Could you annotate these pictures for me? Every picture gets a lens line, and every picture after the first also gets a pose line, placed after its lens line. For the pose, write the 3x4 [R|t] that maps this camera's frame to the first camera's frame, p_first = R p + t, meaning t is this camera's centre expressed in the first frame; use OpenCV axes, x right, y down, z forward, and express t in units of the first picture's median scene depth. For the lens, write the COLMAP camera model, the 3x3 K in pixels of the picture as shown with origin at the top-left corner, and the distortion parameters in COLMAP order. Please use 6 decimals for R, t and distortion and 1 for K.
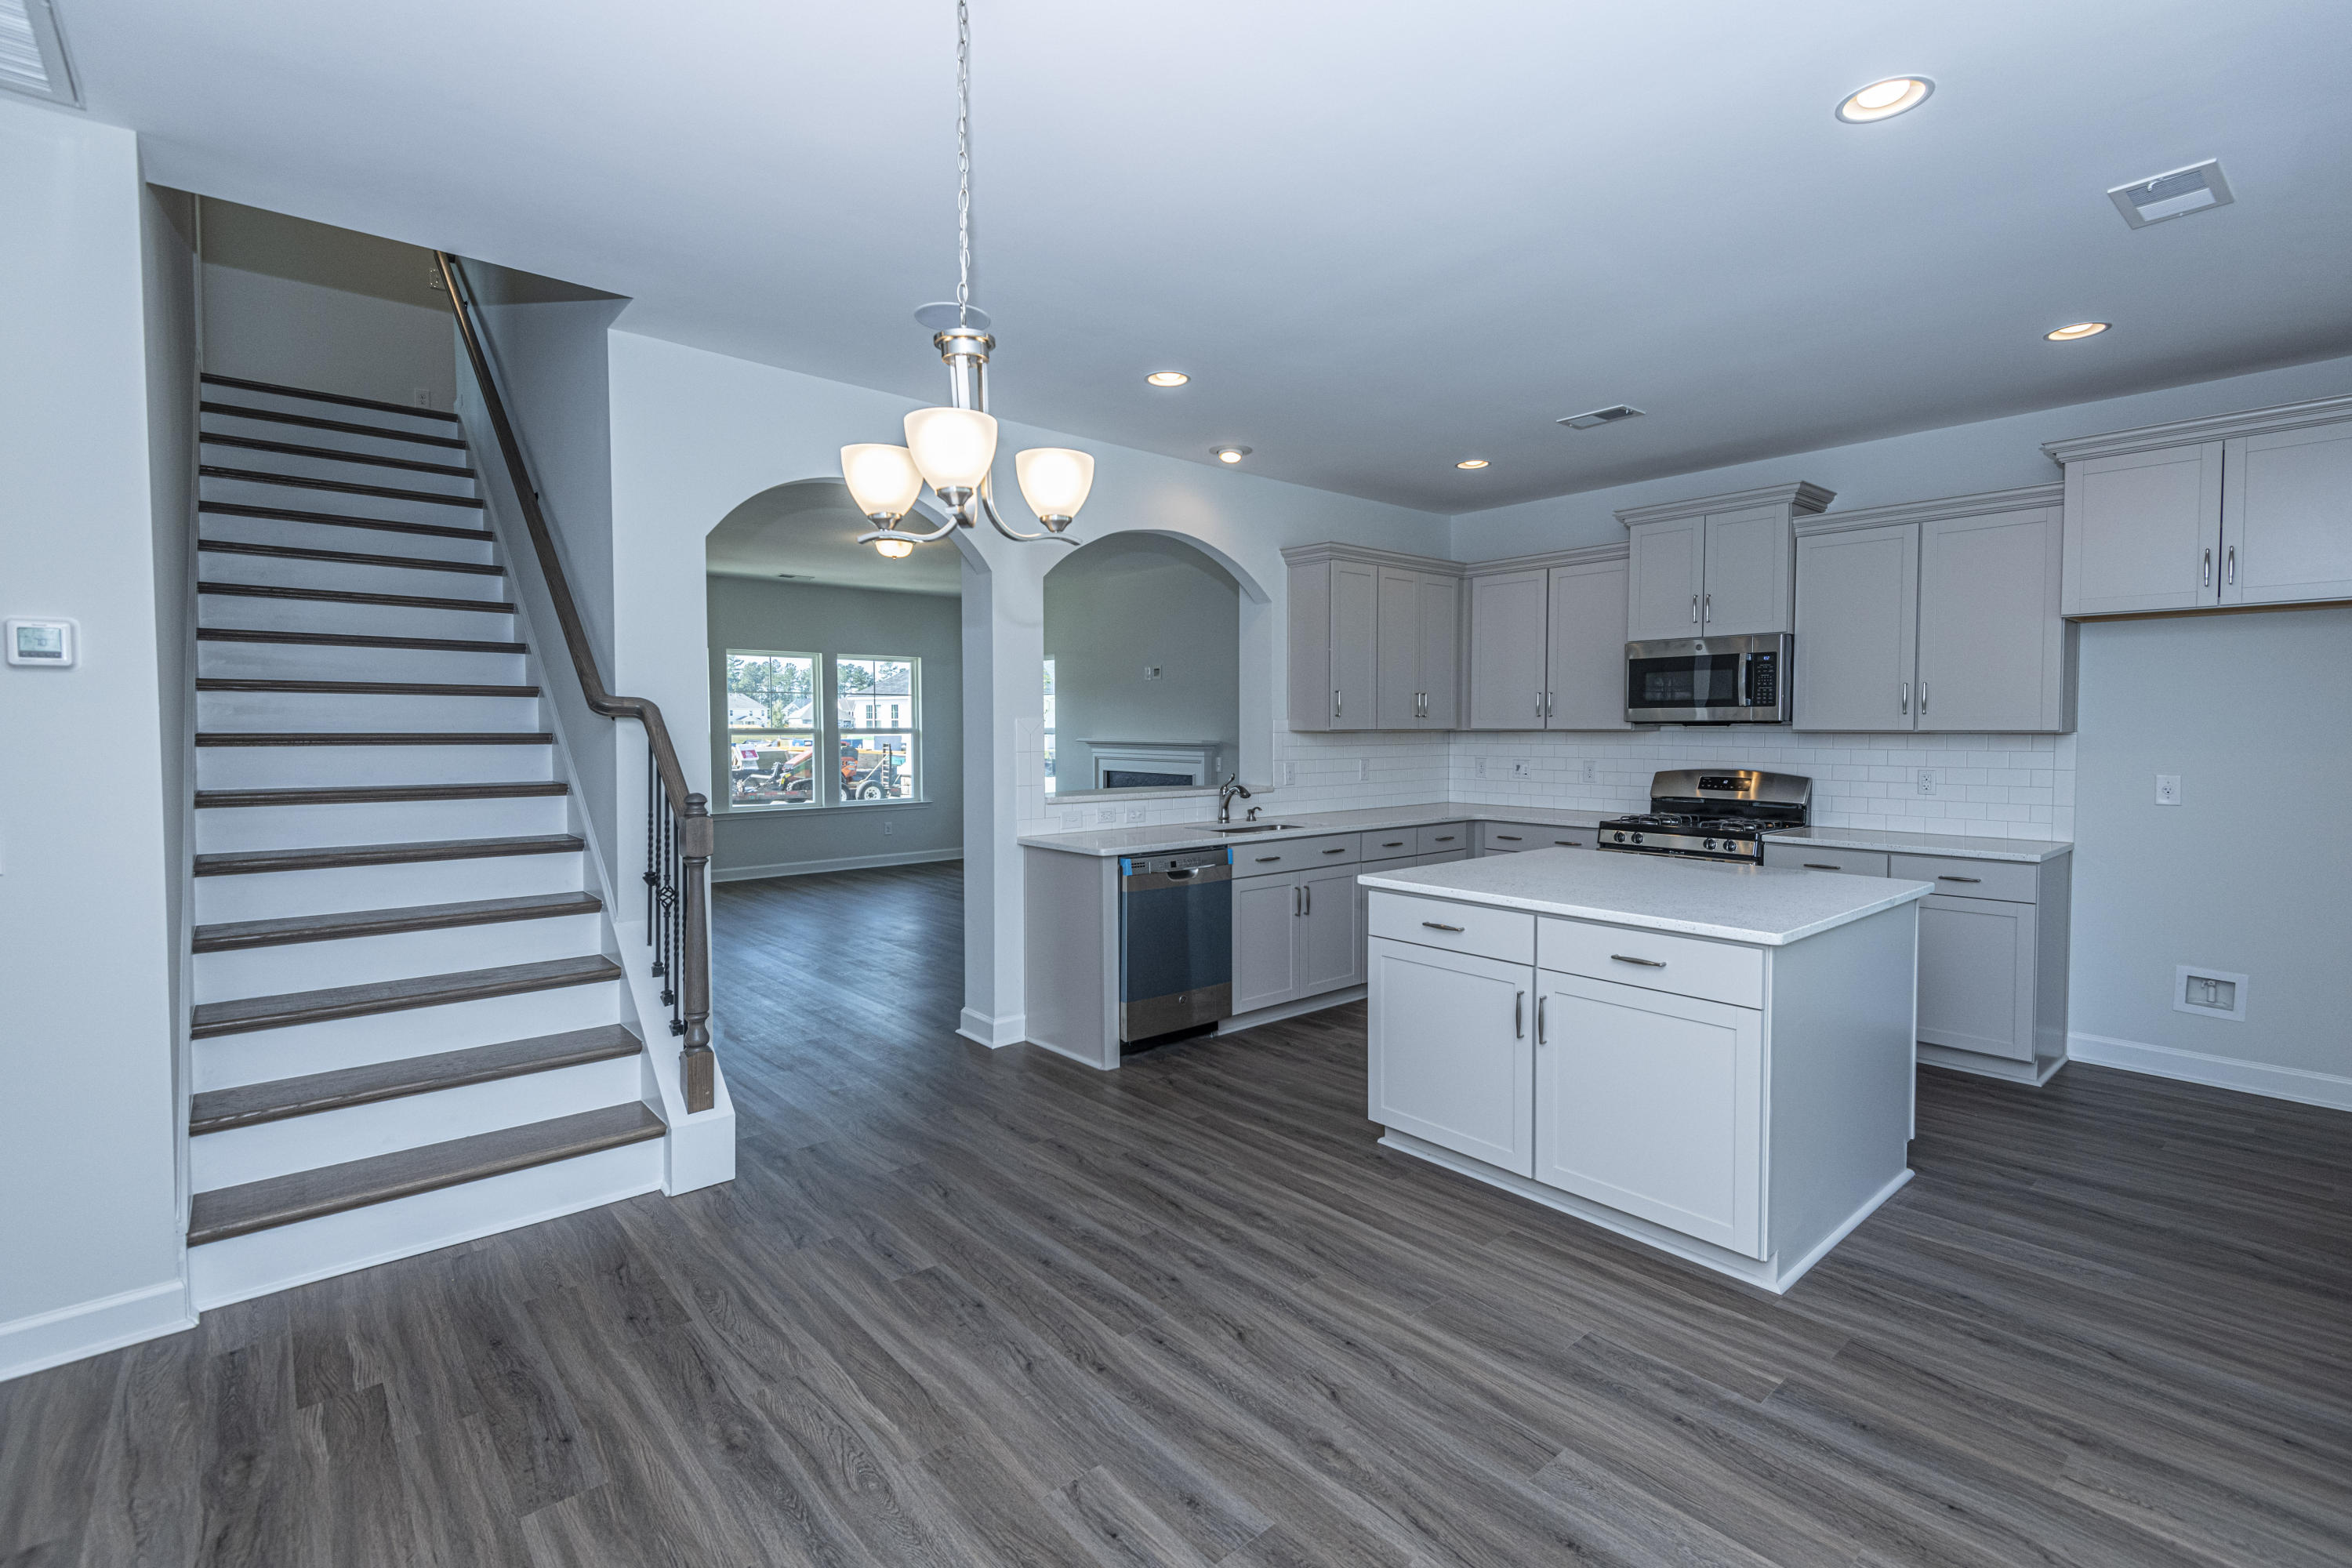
lens RADIAL K [[1057.8, 0, 1182.4], [0, 1057.8, 762.7], [0, 0, 1]] dist [0.037213, -0.023444]
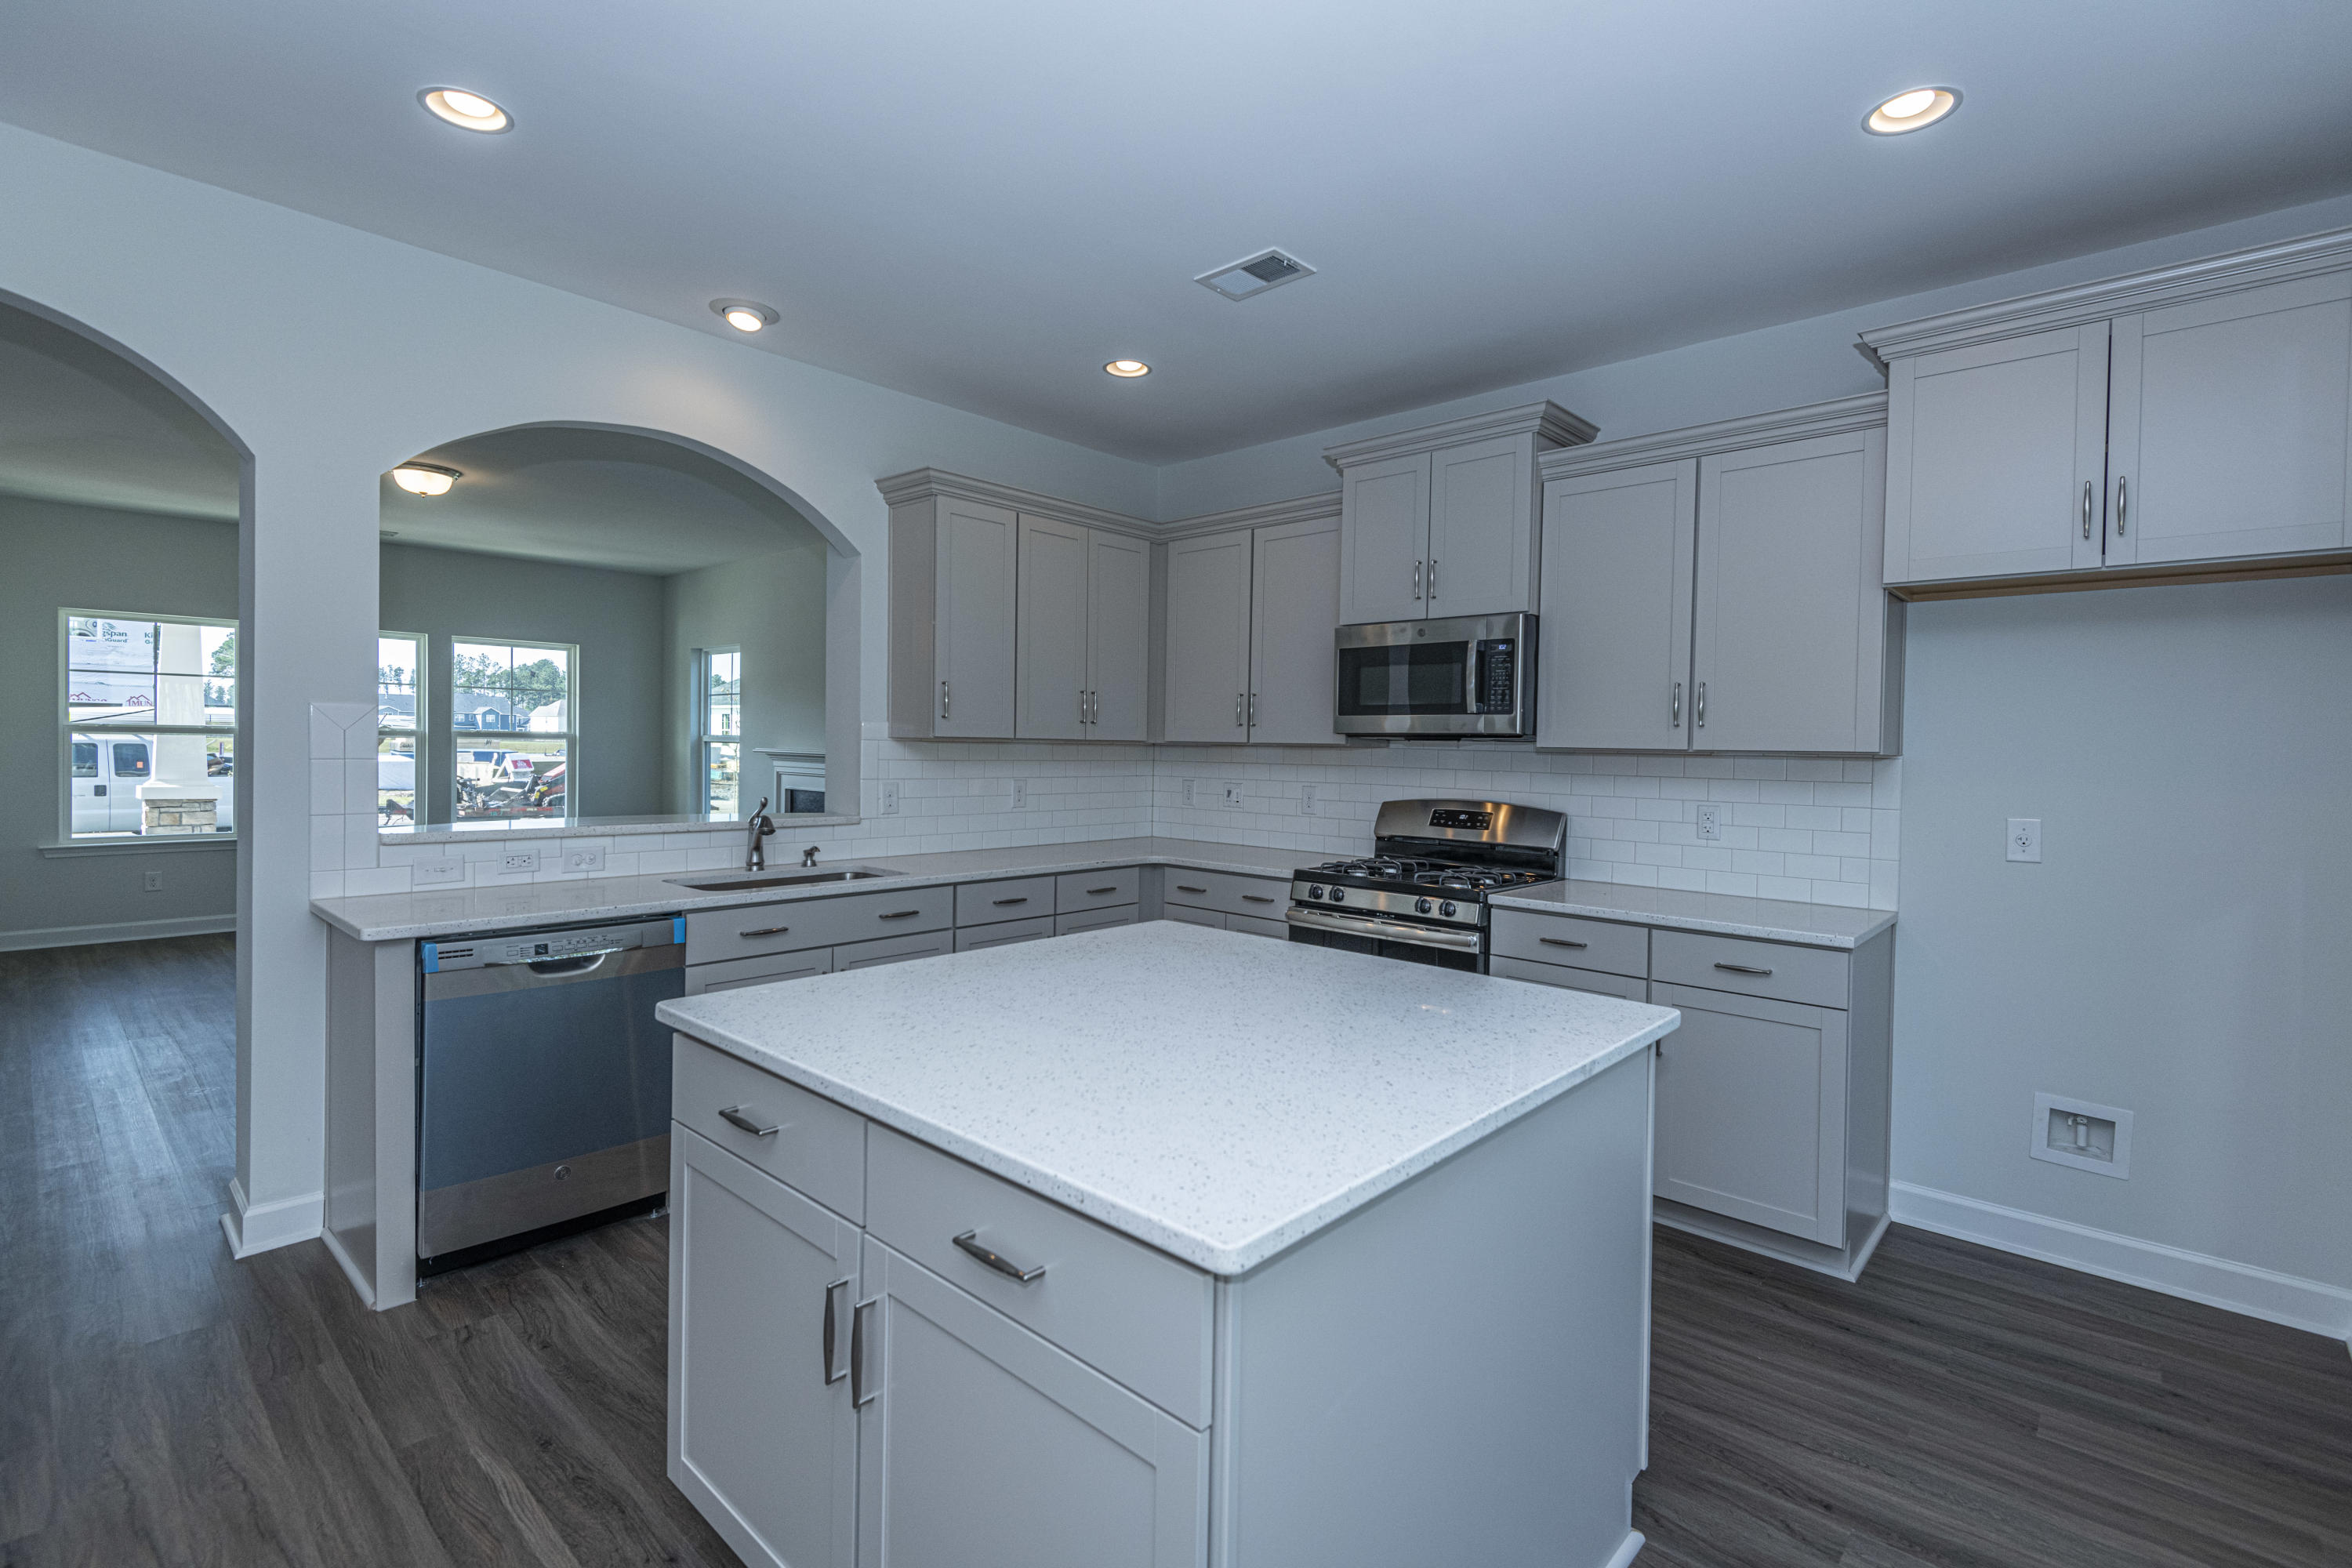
lens RADIAL K [[1057.8, 0, 1182.4], [0, 1057.8, 762.7], [0, 0, 1]] dist [0.037213, -0.023444]
pose [[0.993272, 0.016693, 0.114592, 0.259727], [-0.014599, 0.999711, -0.019088, -0.003223], [-0.114877, 0.017287, 0.993229, 0.325424]]
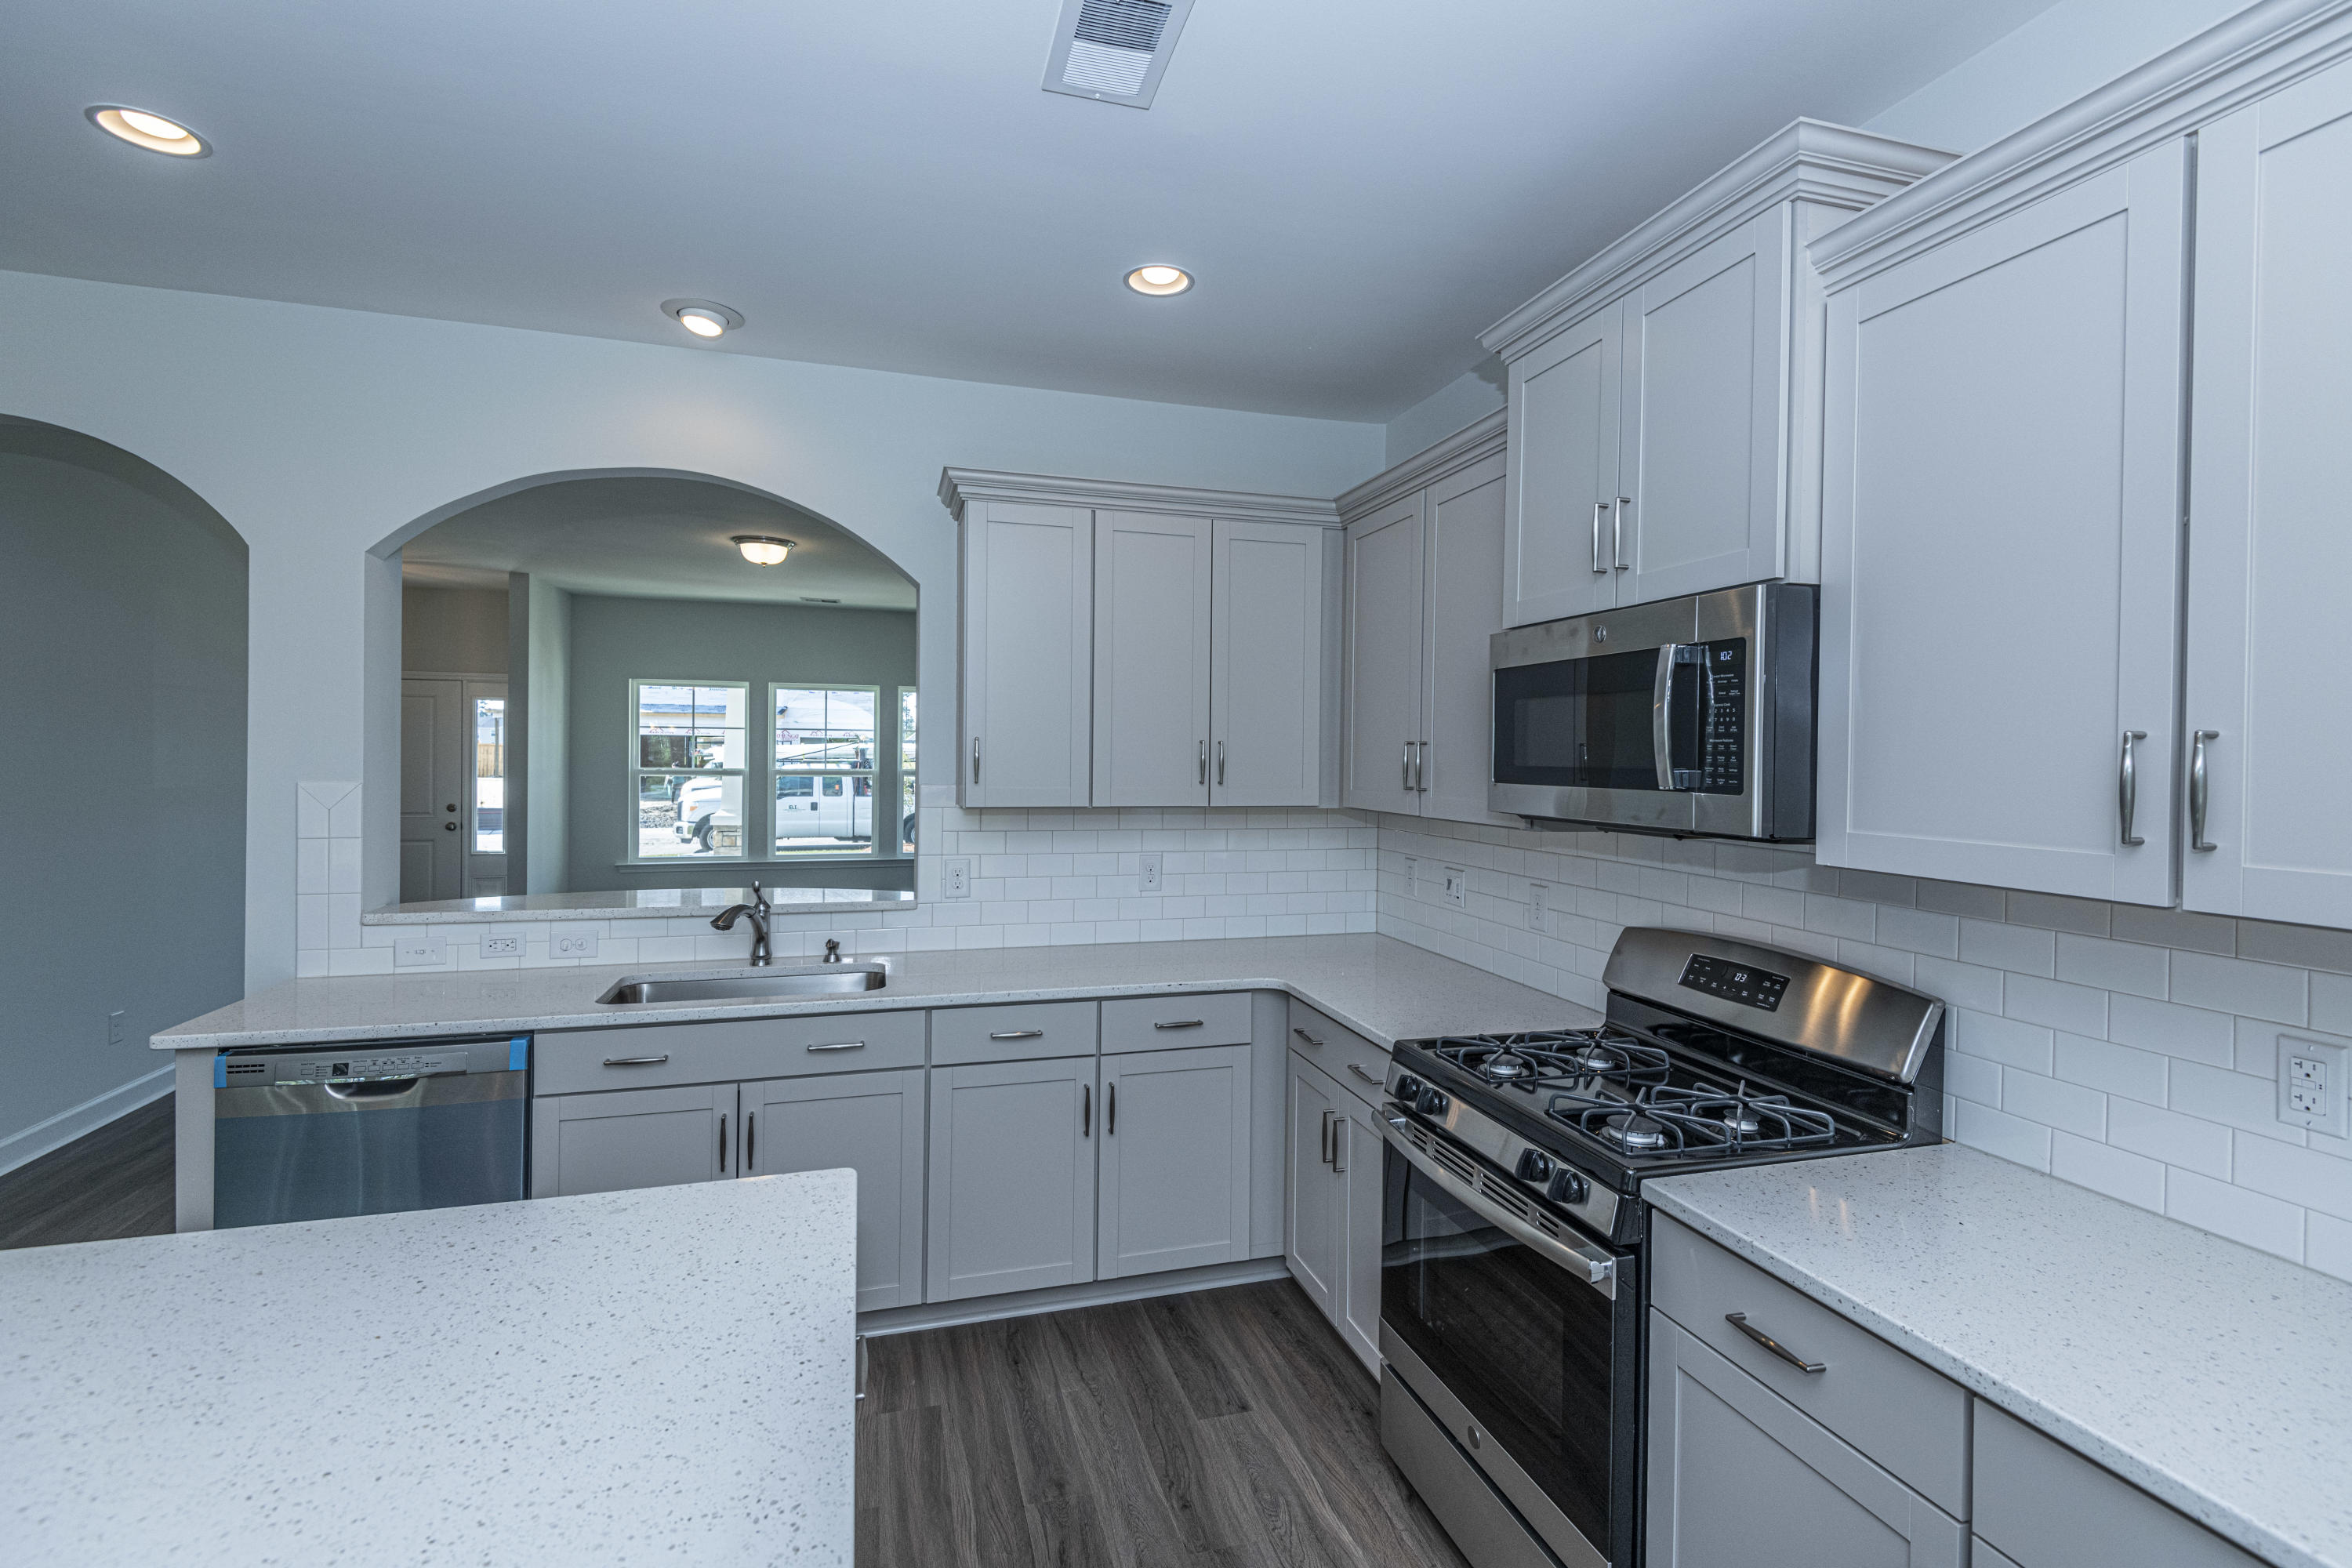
lens RADIAL K [[1057.8, 0, 1182.4], [0, 1057.8, 762.7], [0, 0, 1]] dist [0.037213, -0.023444]
pose [[0.909878, 0.014882, -0.414609, 0.547625], [-0.027157, 0.999350, -0.023728, -0.051413], [0.413986, 0.032849, 0.909690, 0.628842]]
